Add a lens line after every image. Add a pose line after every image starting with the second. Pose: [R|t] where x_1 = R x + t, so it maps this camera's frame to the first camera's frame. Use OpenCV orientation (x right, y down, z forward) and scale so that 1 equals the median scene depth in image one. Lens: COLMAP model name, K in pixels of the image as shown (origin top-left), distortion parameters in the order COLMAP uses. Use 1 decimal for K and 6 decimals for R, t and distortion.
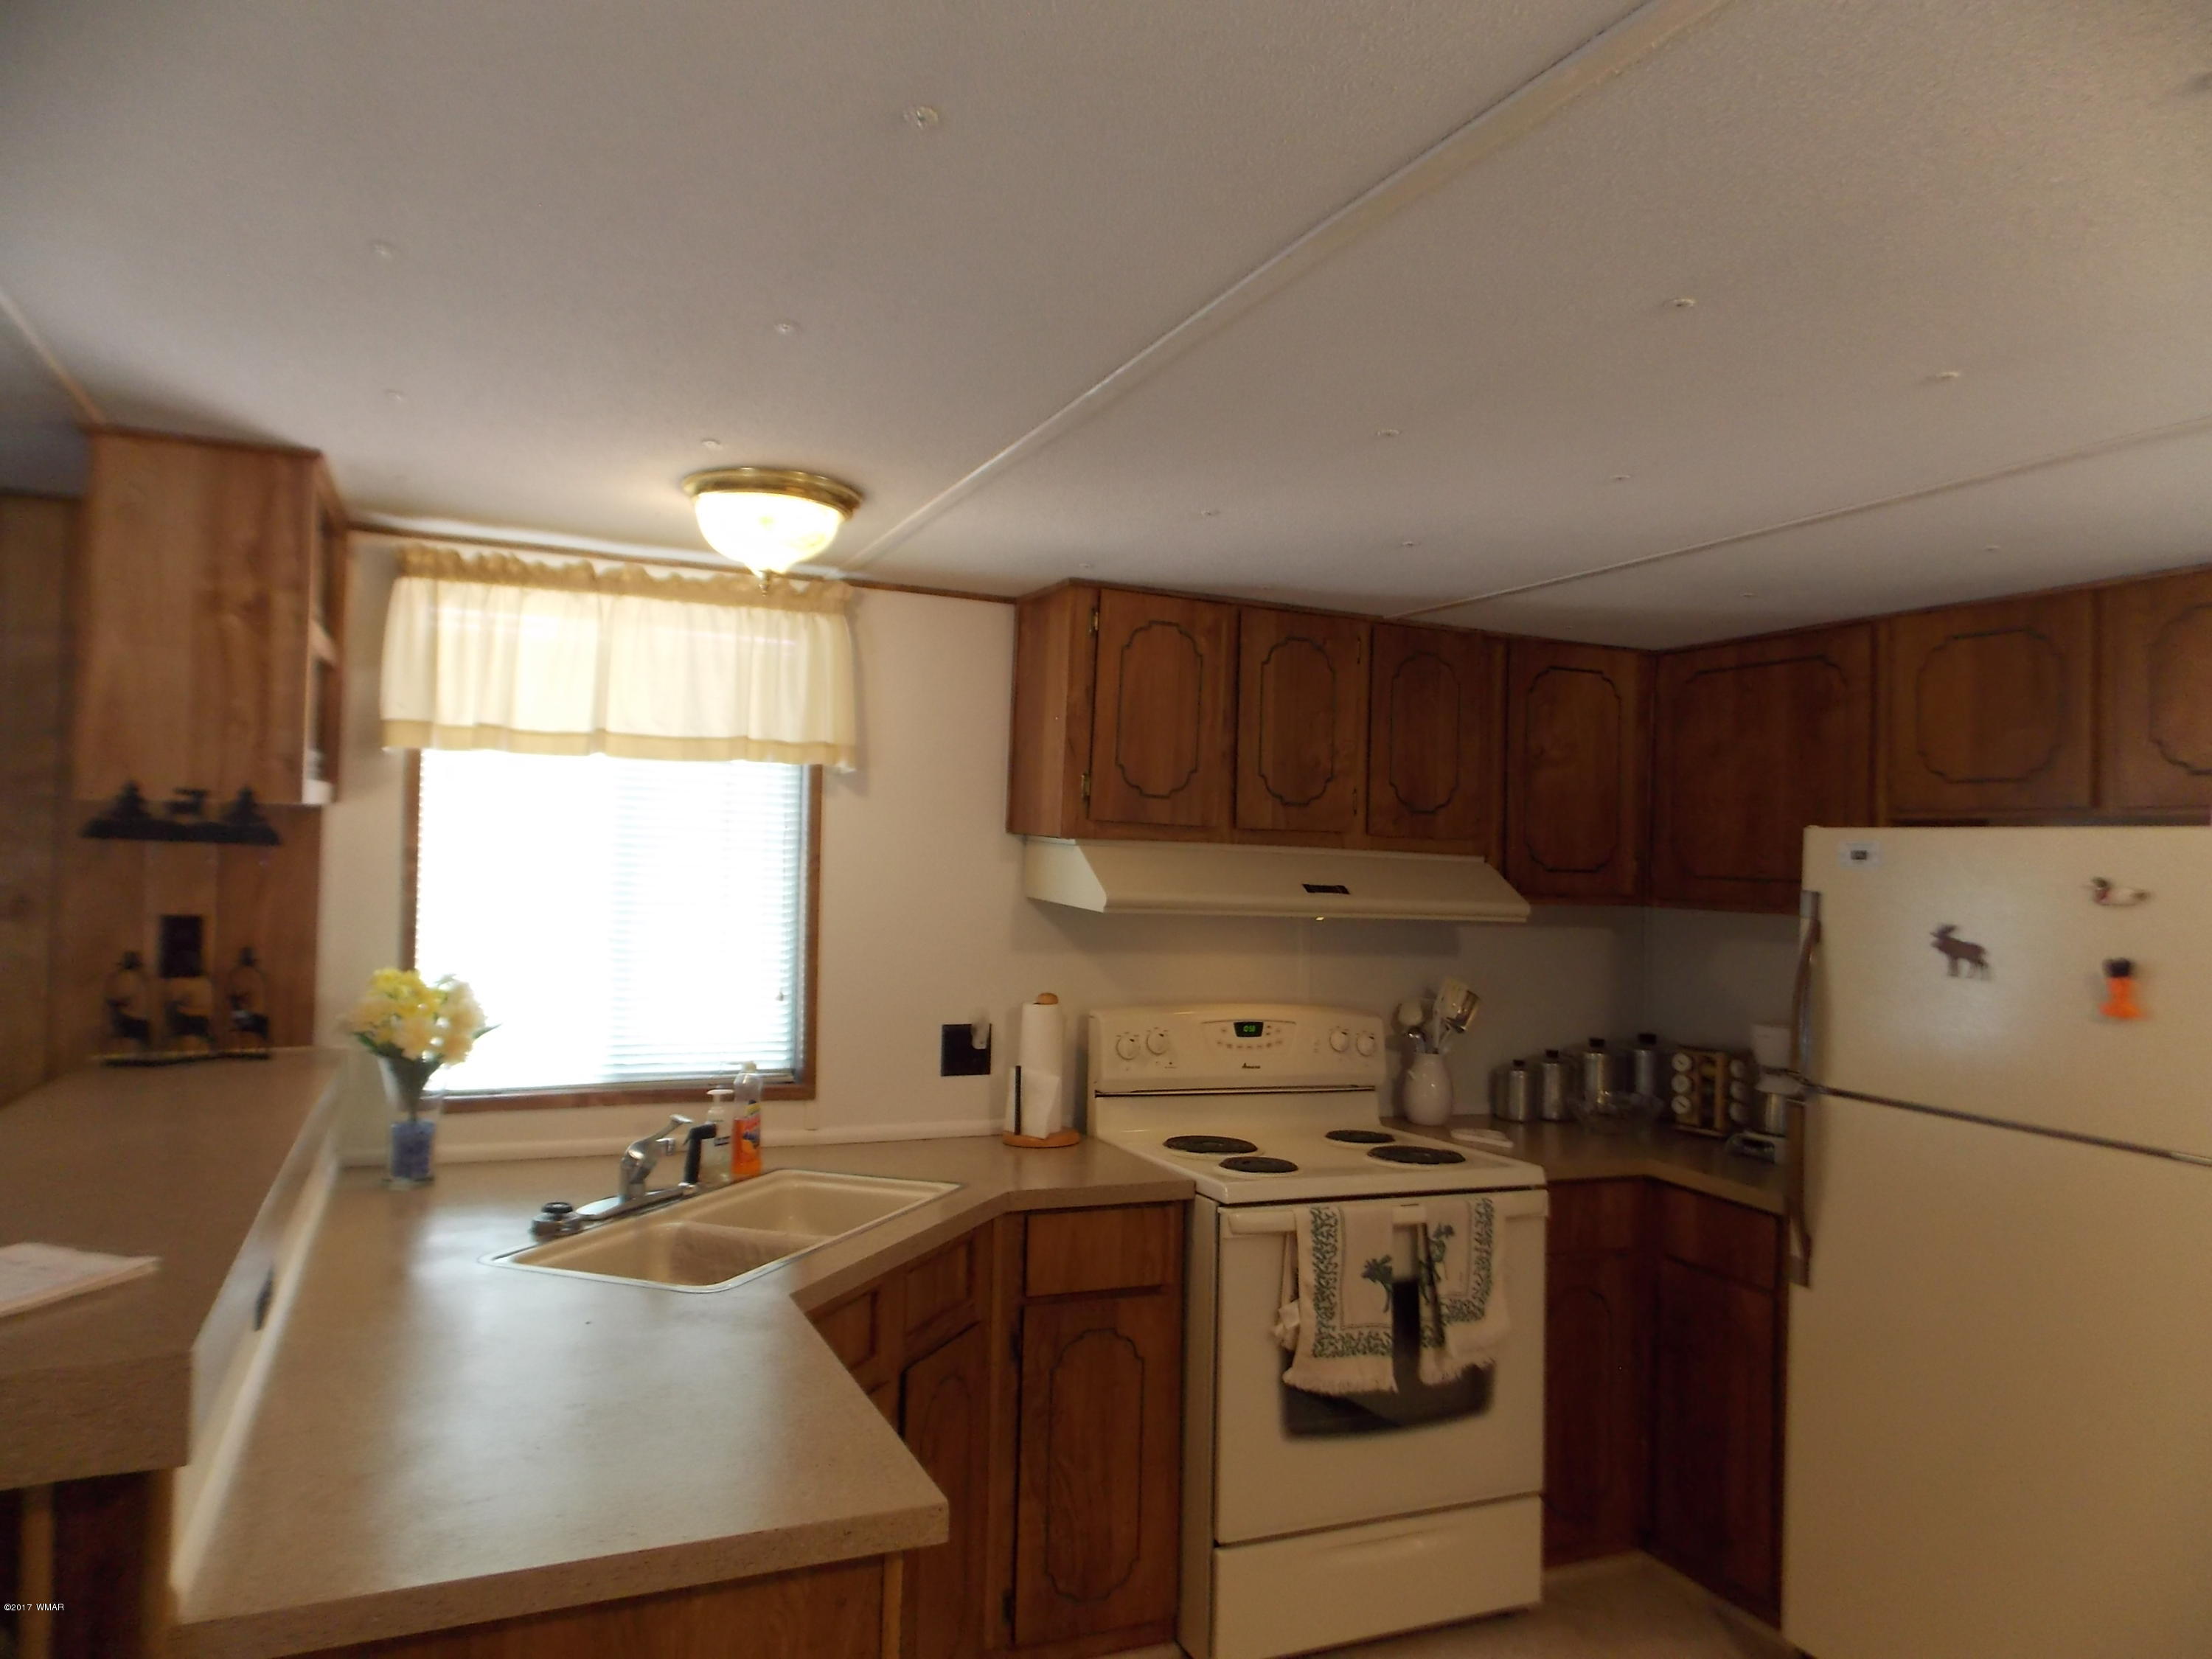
lens RADIAL K [[1468.0, 0, 1100.2], [0, 1468.0, 803.6], [0, 0, 1]] dist [0.011005, 0.000025]
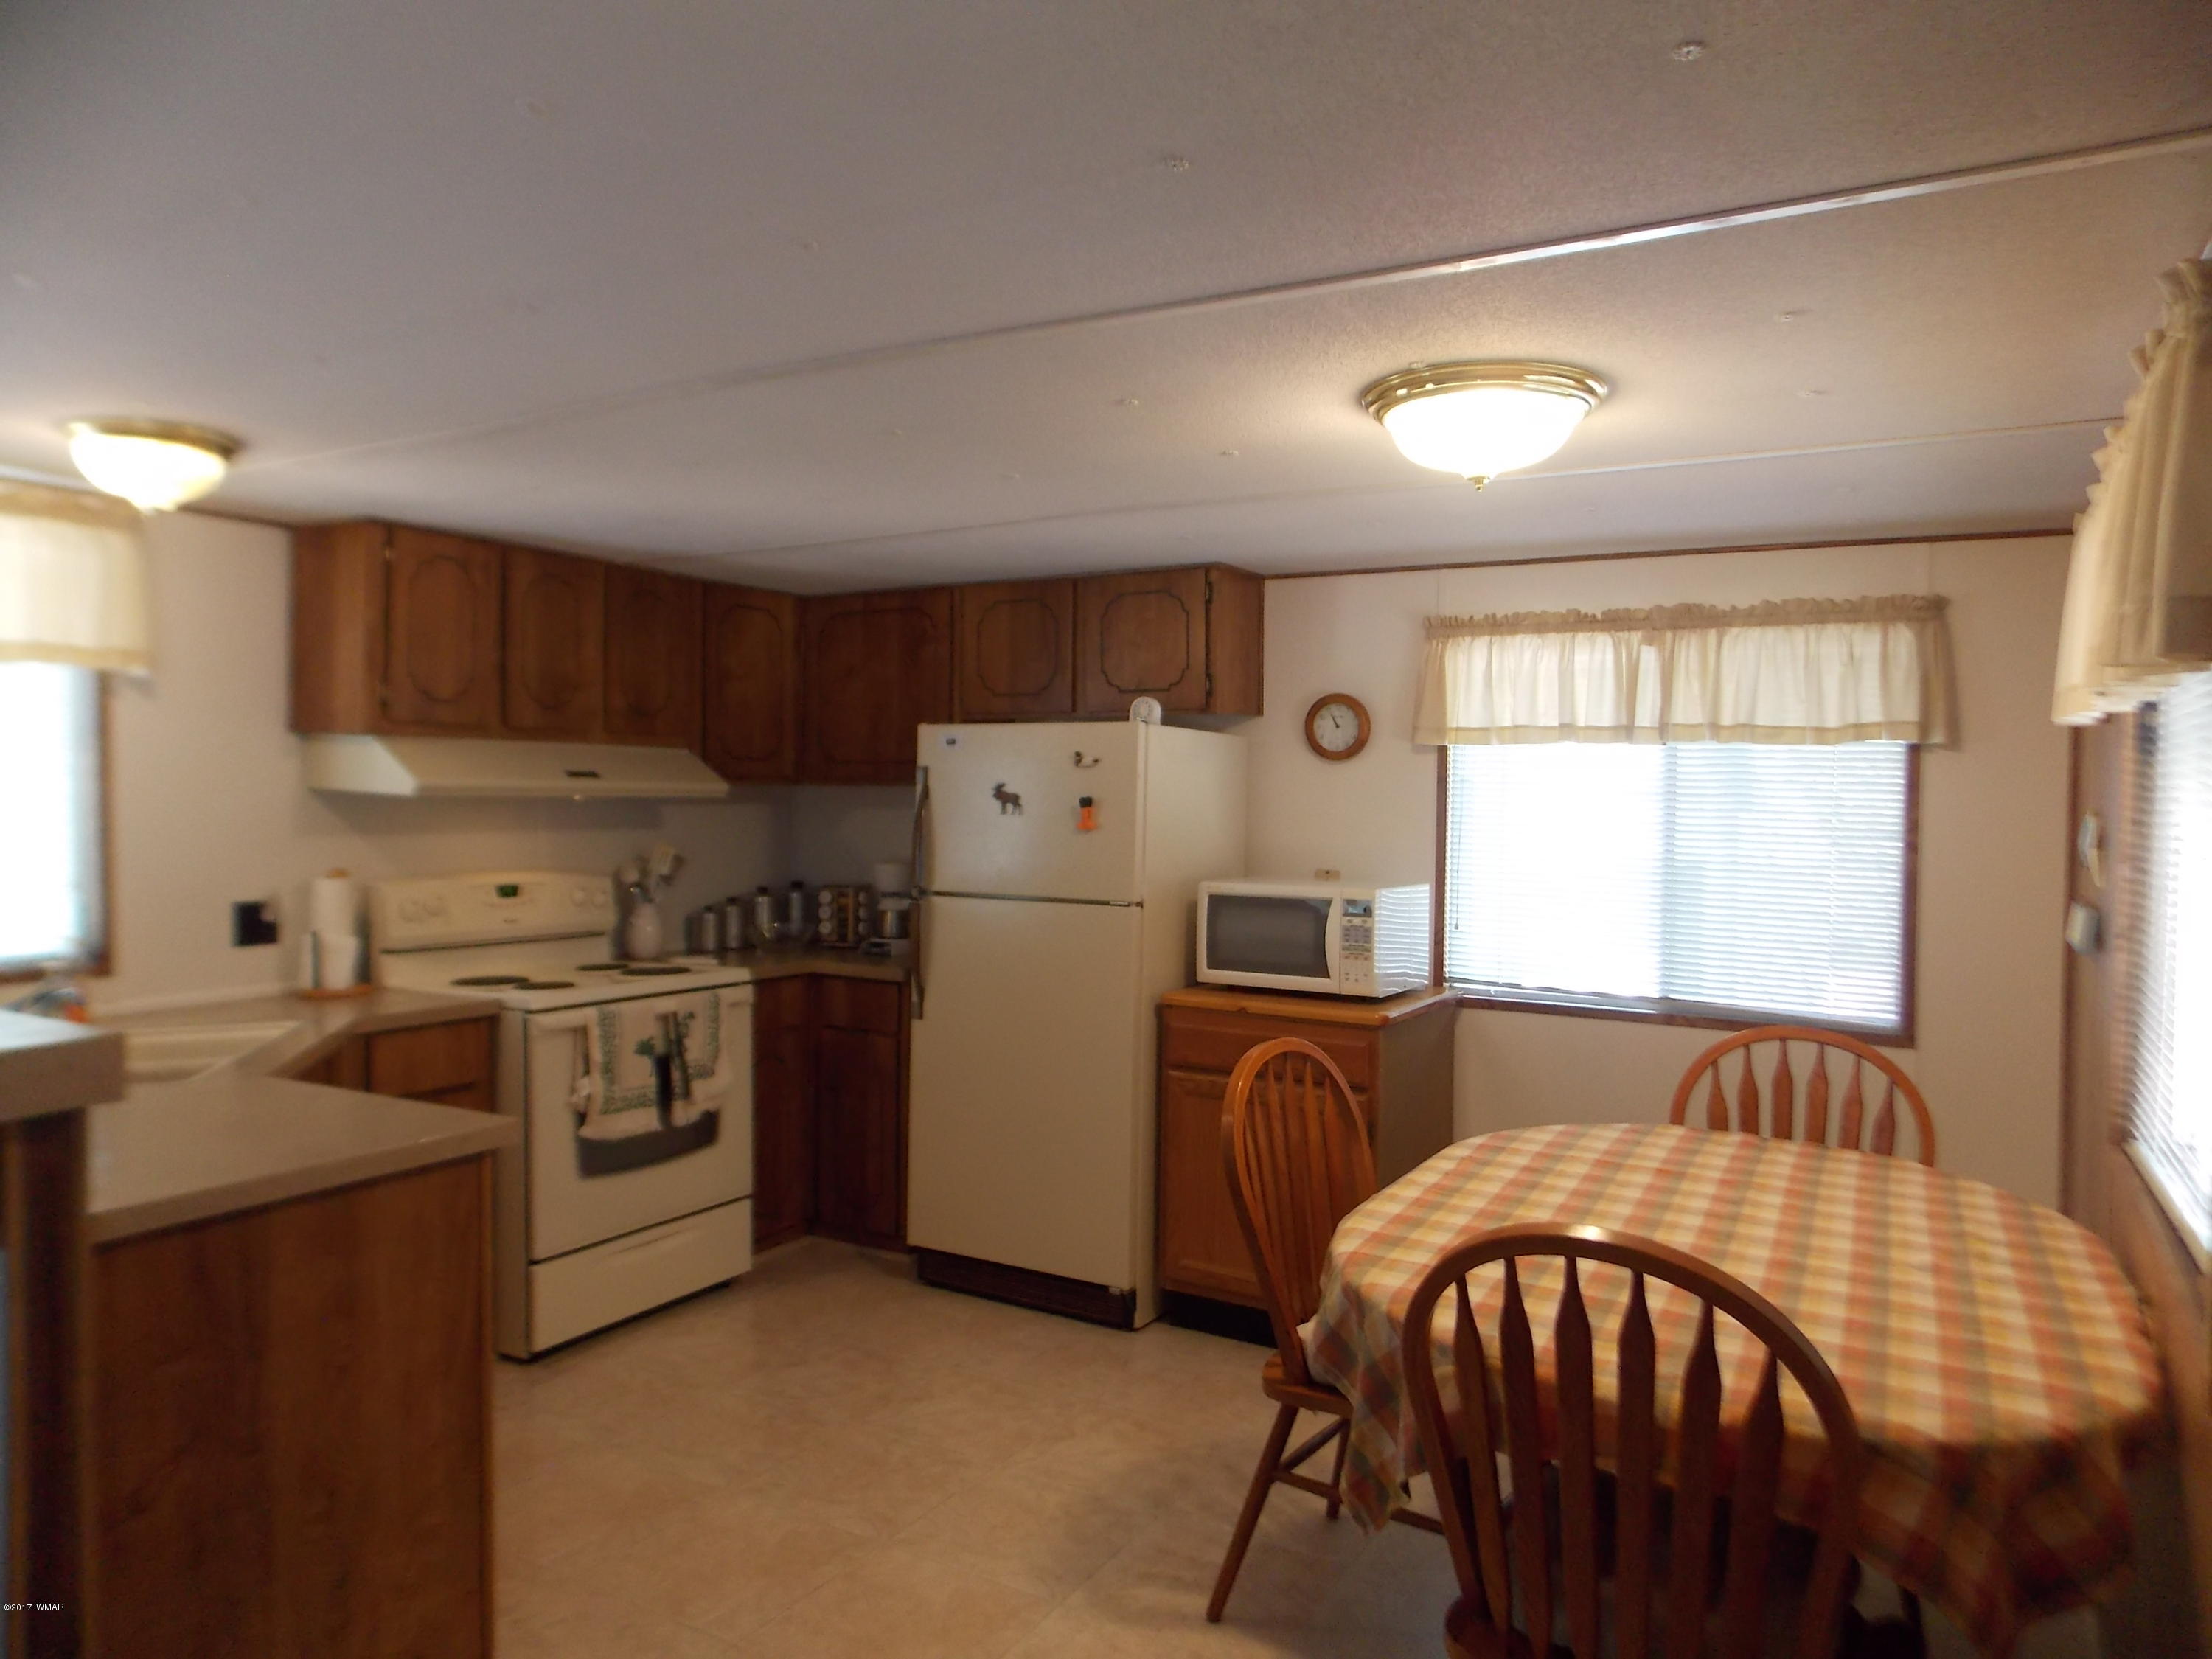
lens RADIAL K [[1504.2, 0, 1106.0], [0, 1504.2, 829.5], [0, 0, 1]] dist [0.003335, -0.001802]
pose [[0.810800, -0.042422, 0.583785, -0.253424], [-0.002454, 0.997115, 0.075866, 0.005466], [-0.585319, -0.062944, 0.808356, -0.348423]]
